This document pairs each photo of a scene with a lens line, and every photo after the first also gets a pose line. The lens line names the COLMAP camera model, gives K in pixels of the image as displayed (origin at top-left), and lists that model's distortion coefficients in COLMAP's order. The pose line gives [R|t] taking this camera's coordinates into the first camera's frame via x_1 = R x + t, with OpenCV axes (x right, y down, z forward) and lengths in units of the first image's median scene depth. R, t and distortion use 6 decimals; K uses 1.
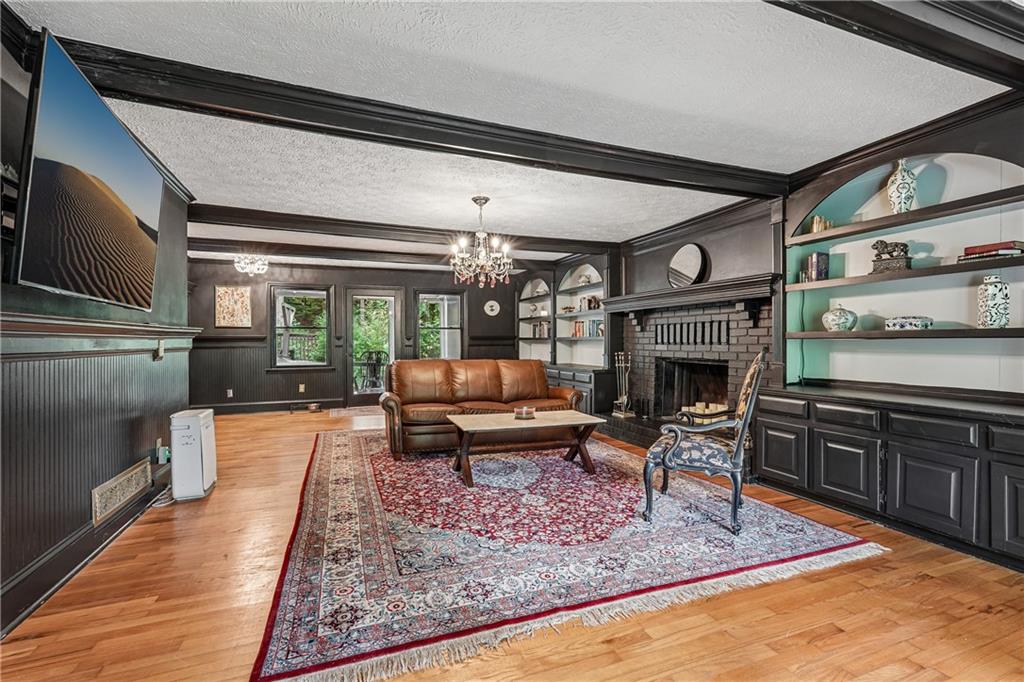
lens RADIAL K [[470.3, 0, 516.4], [0, 470.3, 338.1], [0, 0, 1]] dist [-0.001497, 0.000172]
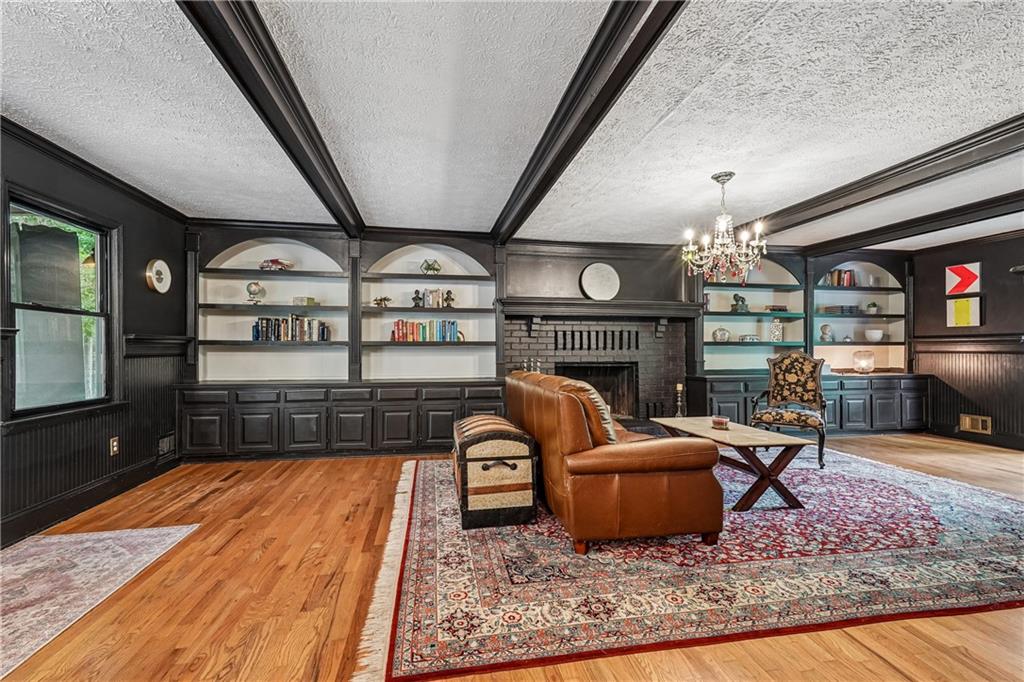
lens RADIAL K [[453.0, 0, 515.8], [0, 453.0, 347.9], [0, 0, 1]] dist [-0.014309, 0.009449]
pose [[0.178552, -0.000864, 0.983930, -0.971296], [-0.007206, 0.999972, 0.002186, 0.009678], [-0.983904, -0.007481, 0.178541, 1.278014]]
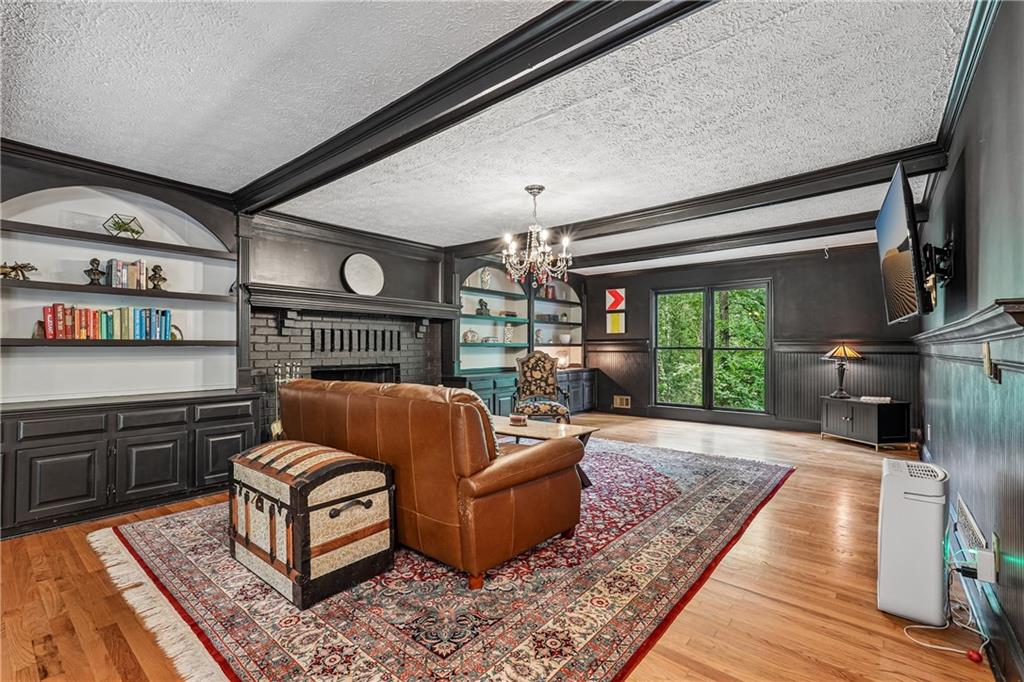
lens RADIAL K [[450.8, 0, 511.6], [0, 450.8, 344.2], [0, 0, 1]] dist [-0.003196, 0.000694]
pose [[-0.491310, 0.006360, 0.870962, -0.834054], [-0.006682, 0.999916, -0.011071, 0.008753], [-0.870959, -0.011260, -0.491226, 1.527454]]
